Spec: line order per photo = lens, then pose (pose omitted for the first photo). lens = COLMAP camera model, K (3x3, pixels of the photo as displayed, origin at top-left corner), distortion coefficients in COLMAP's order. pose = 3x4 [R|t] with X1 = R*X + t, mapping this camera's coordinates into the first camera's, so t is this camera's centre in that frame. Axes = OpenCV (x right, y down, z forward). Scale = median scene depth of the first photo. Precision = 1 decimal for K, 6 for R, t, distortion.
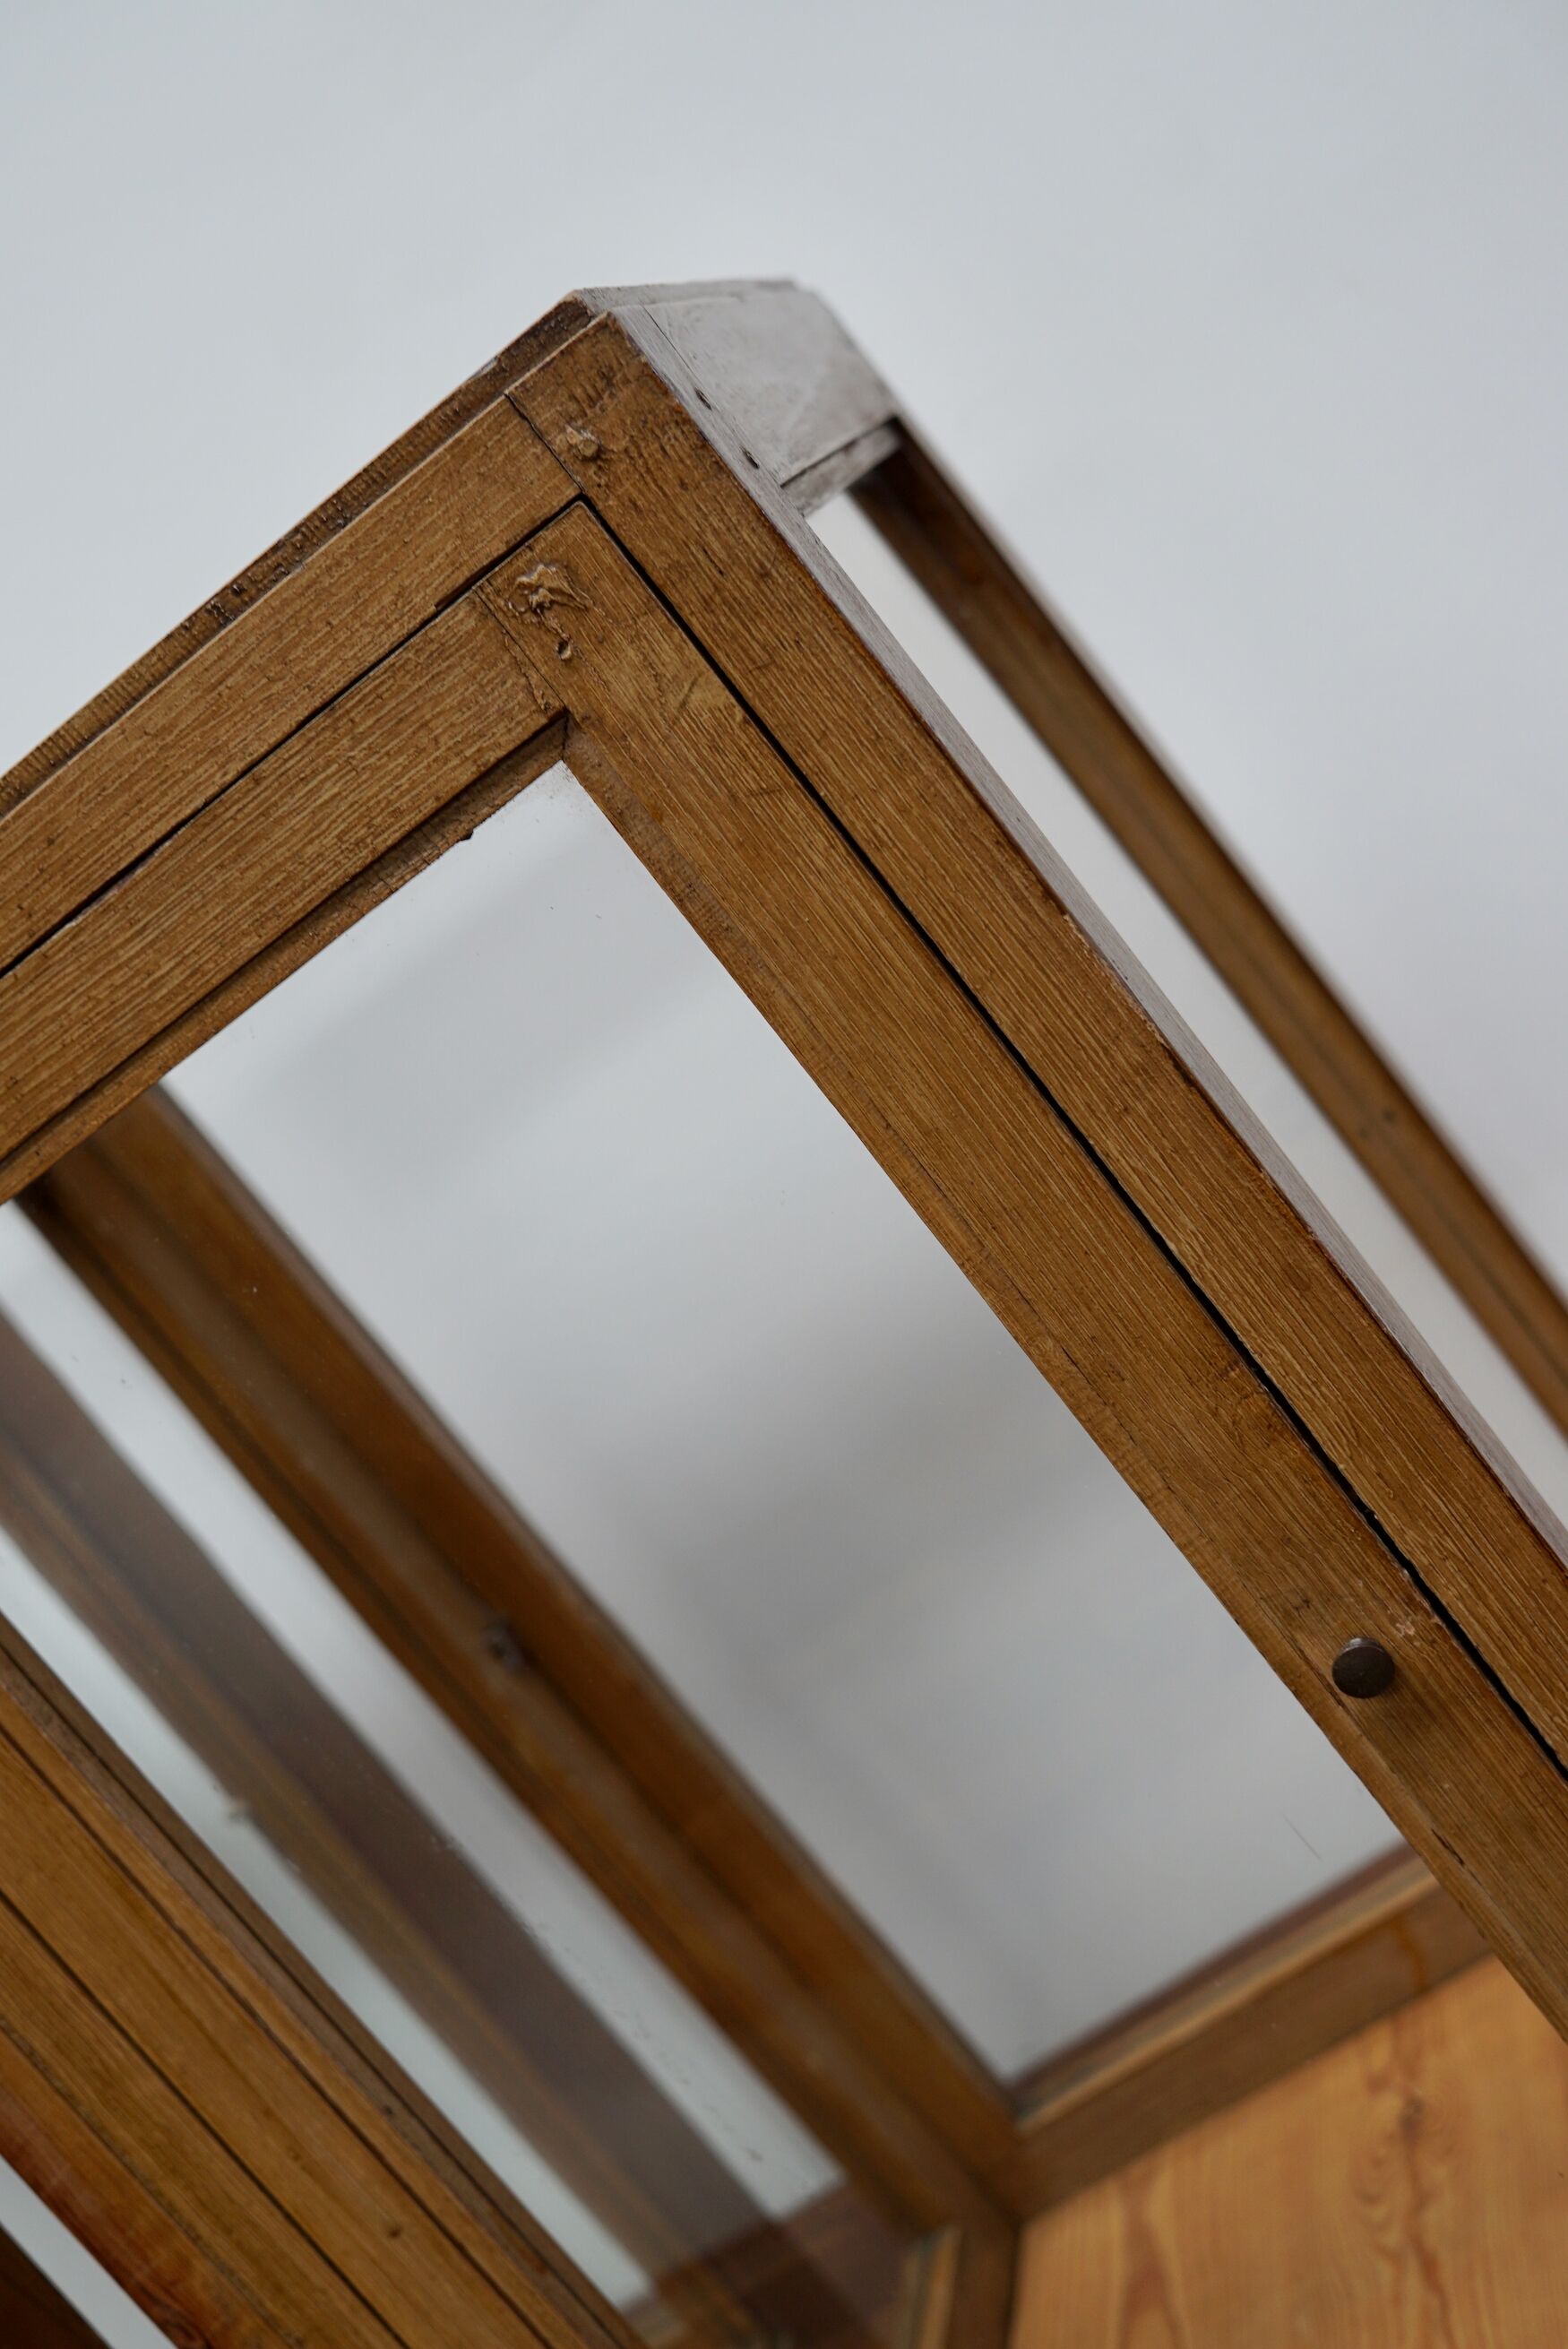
lens RADIAL K [[3058.3, 0, 787.1], [0, 3058.3, 1164.9], [0, 0, 1]] dist [-0.139944, 0.301256]
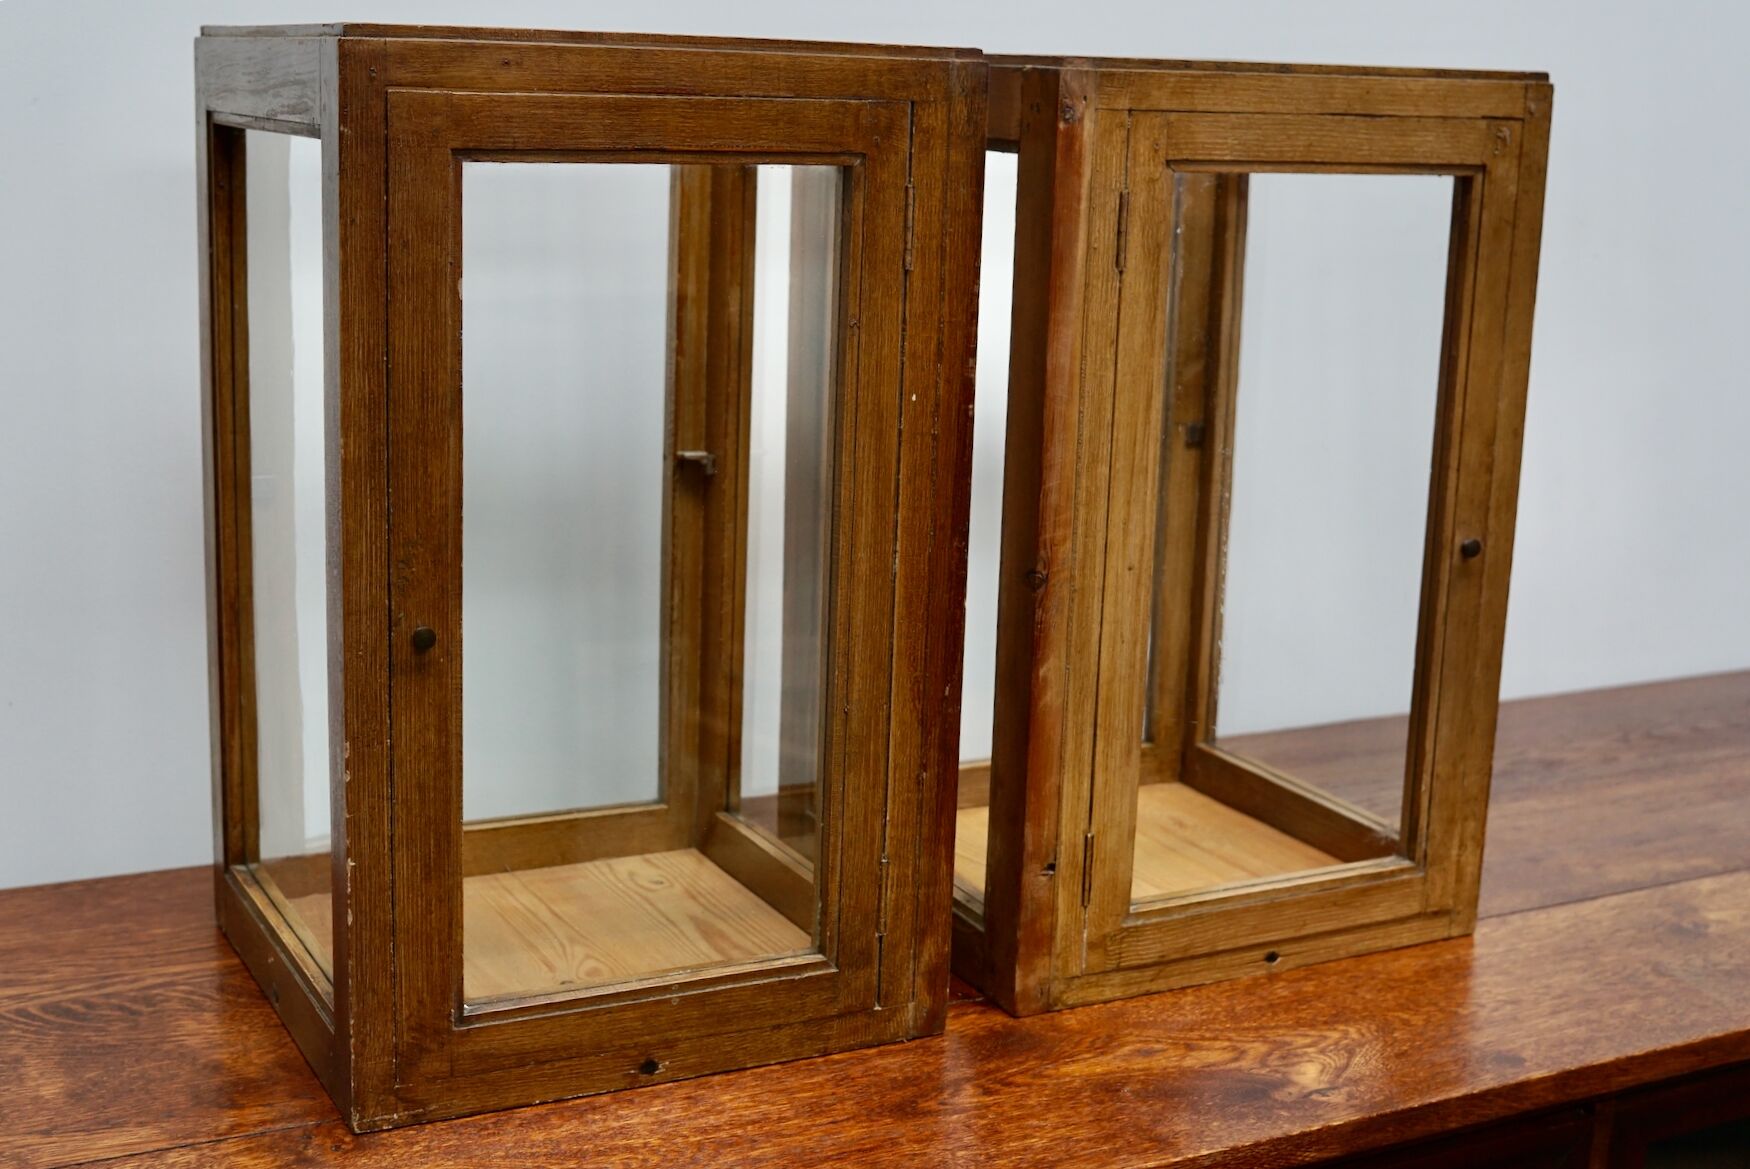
lens RADIAL K [[2383.4, 0, 875.0], [0, 2383.4, 584.5], [0, 0, 1]] dist [-0.145660, 0.302159]
pose [[0.622026, 0.516387, 0.588581, -1.705269], [-0.392683, 0.856070, -0.336071, 1.322412], [-0.677409, -0.022080, 0.735275, -0.435449]]
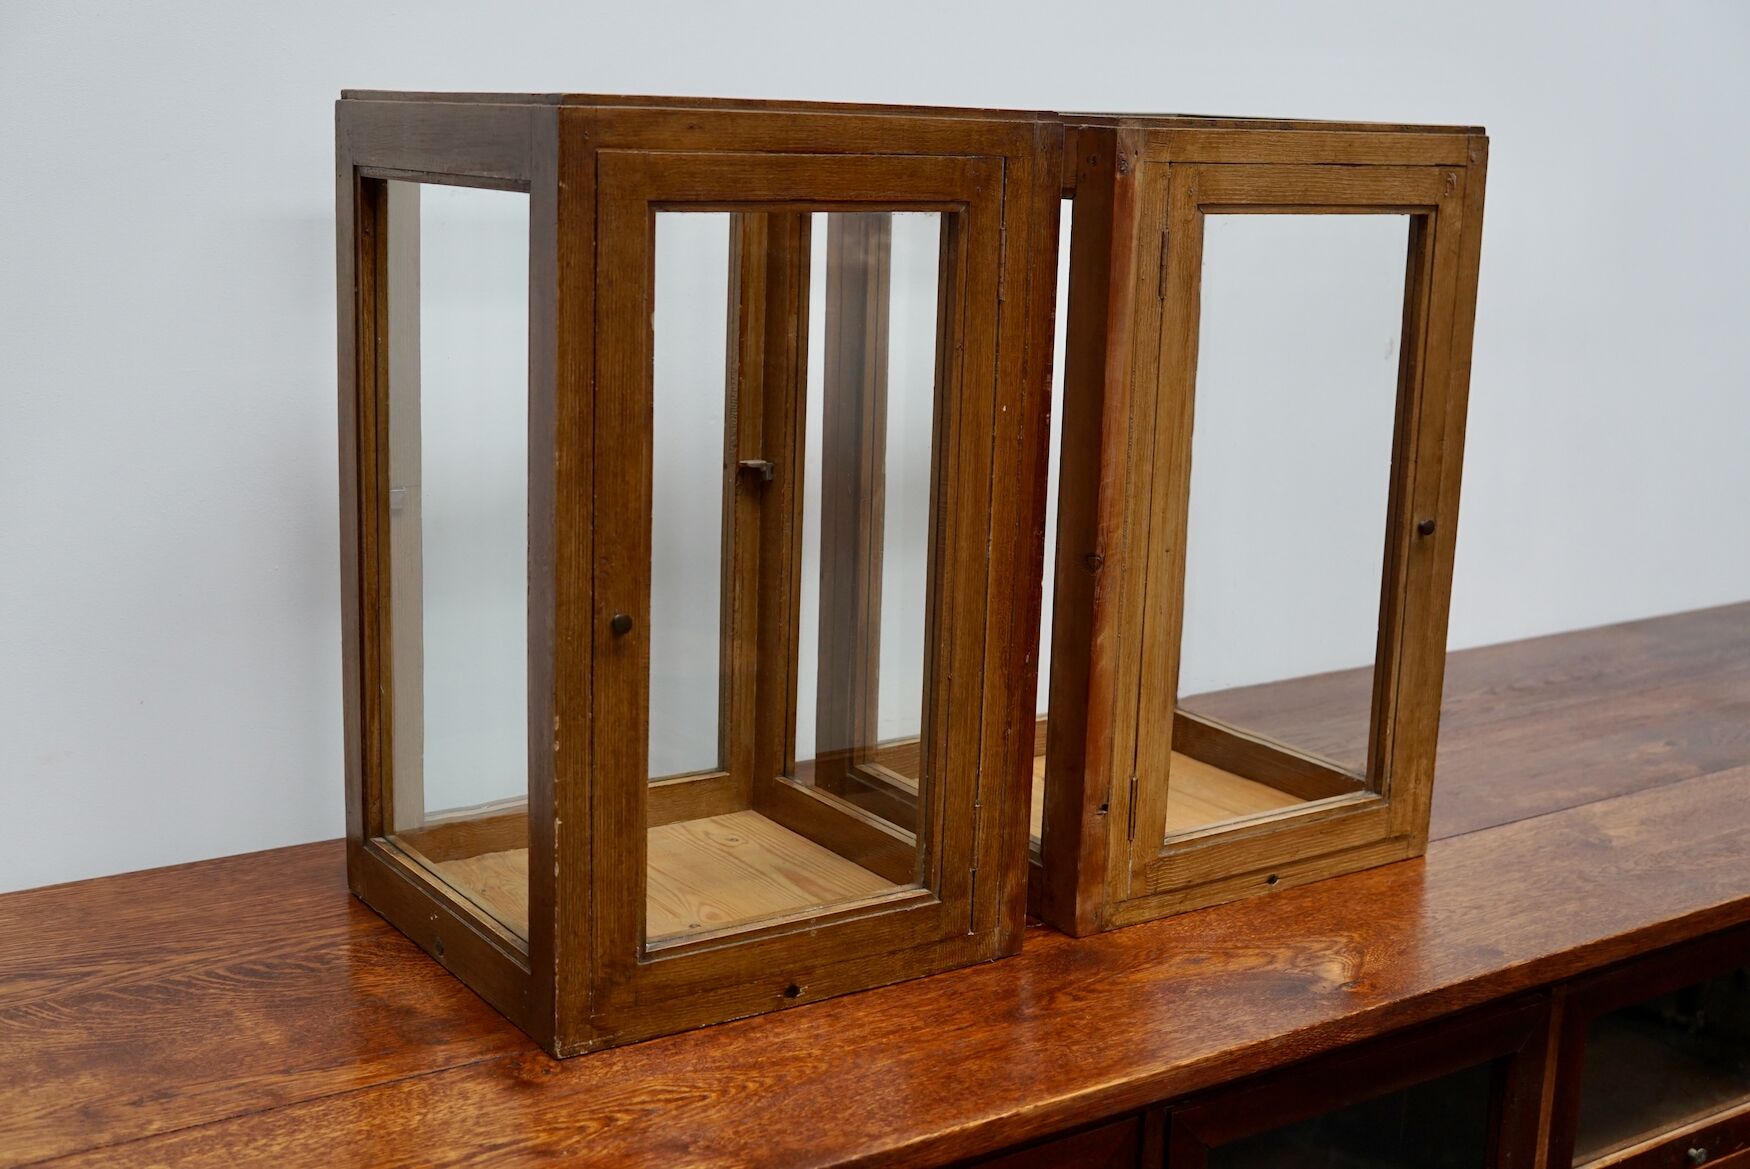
lens RADIAL K [[2253.0, 0, 875.0], [0, 2253.0, 584.5], [0, 0, 1]] dist [-0.140011, 0.267172]
pose [[0.562071, 0.500772, 0.658257, -2.071873], [-0.326003, 0.865579, -0.380126, 1.562754], [-0.760130, -0.000936, 0.649770, -0.316617]]
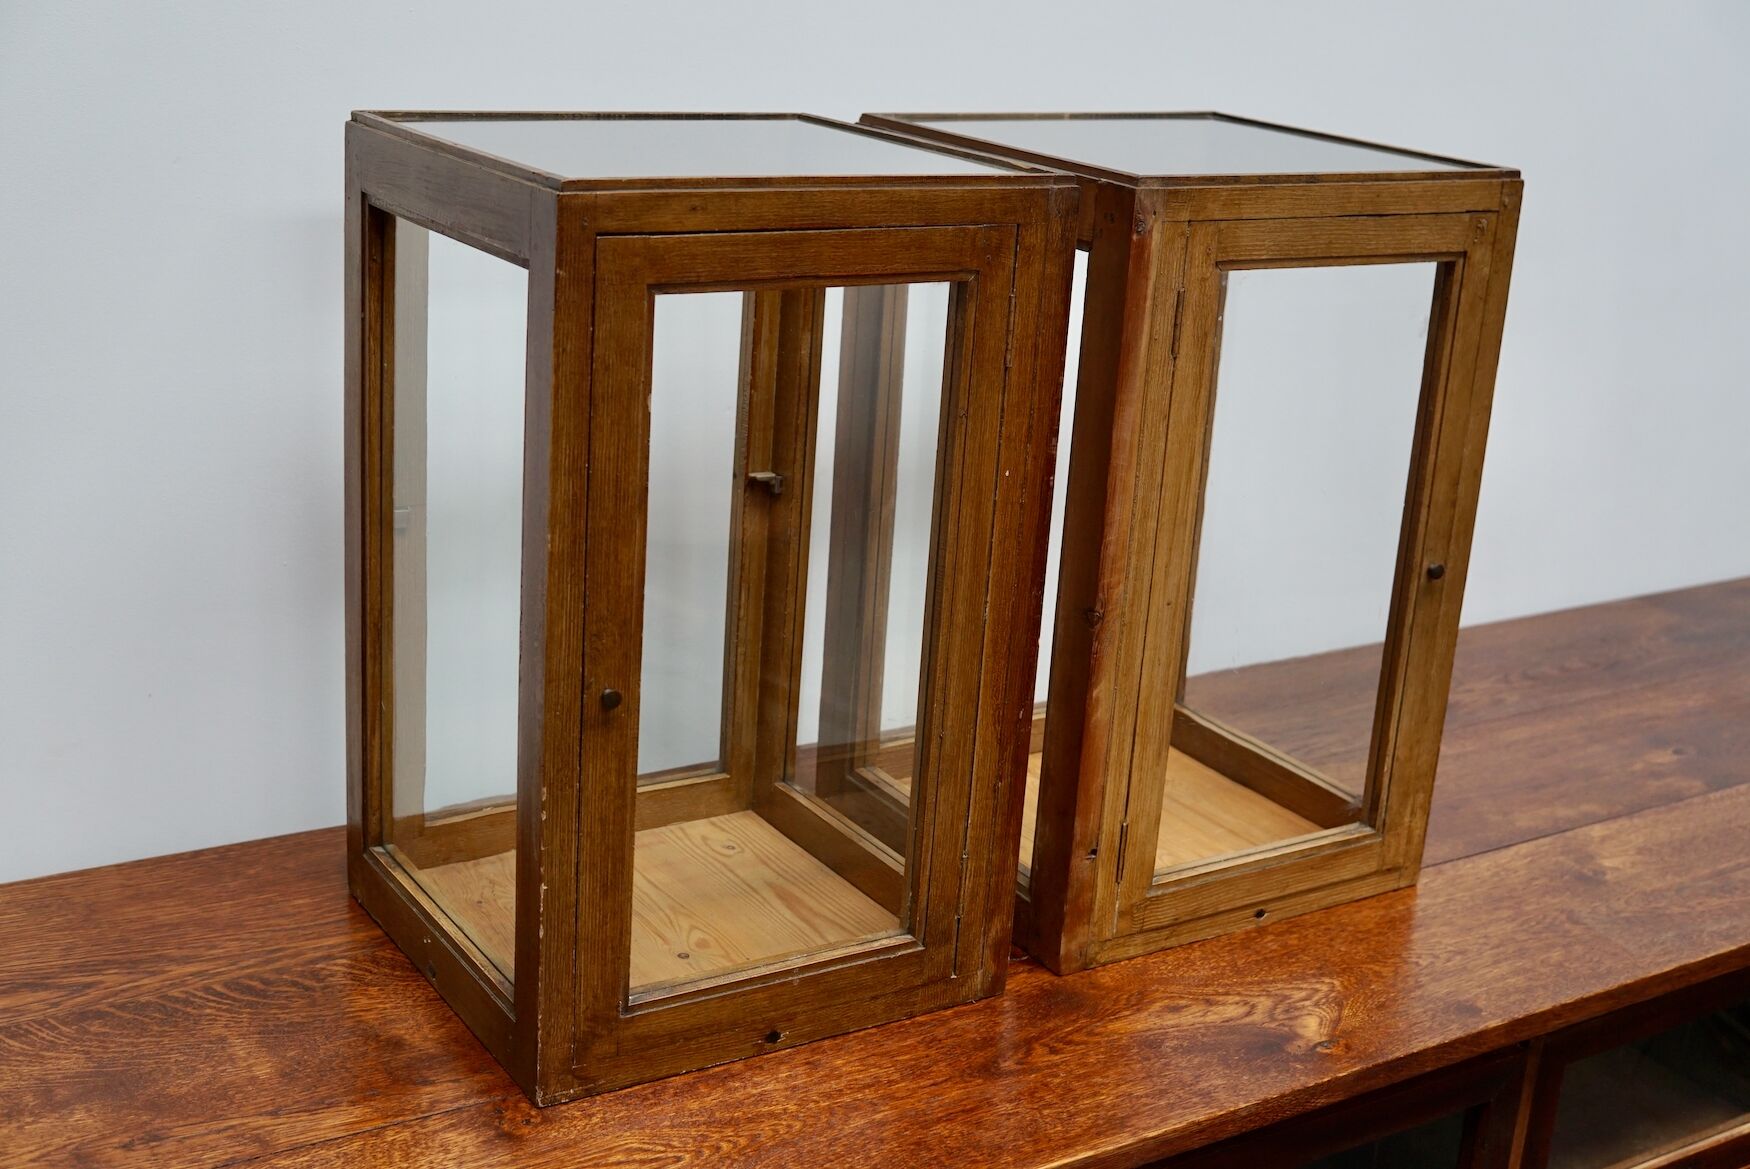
lens RADIAL K [[2253.0, 0, 875.0], [0, 2253.0, 584.5], [0, 0, 1]] dist [-0.140011, 0.267172]
pose [[0.558201, 0.461816, 0.689302, -2.178508], [-0.369280, 0.882240, -0.292035, 1.287019], [-0.742996, -0.091531, 0.663007, -0.350178]]
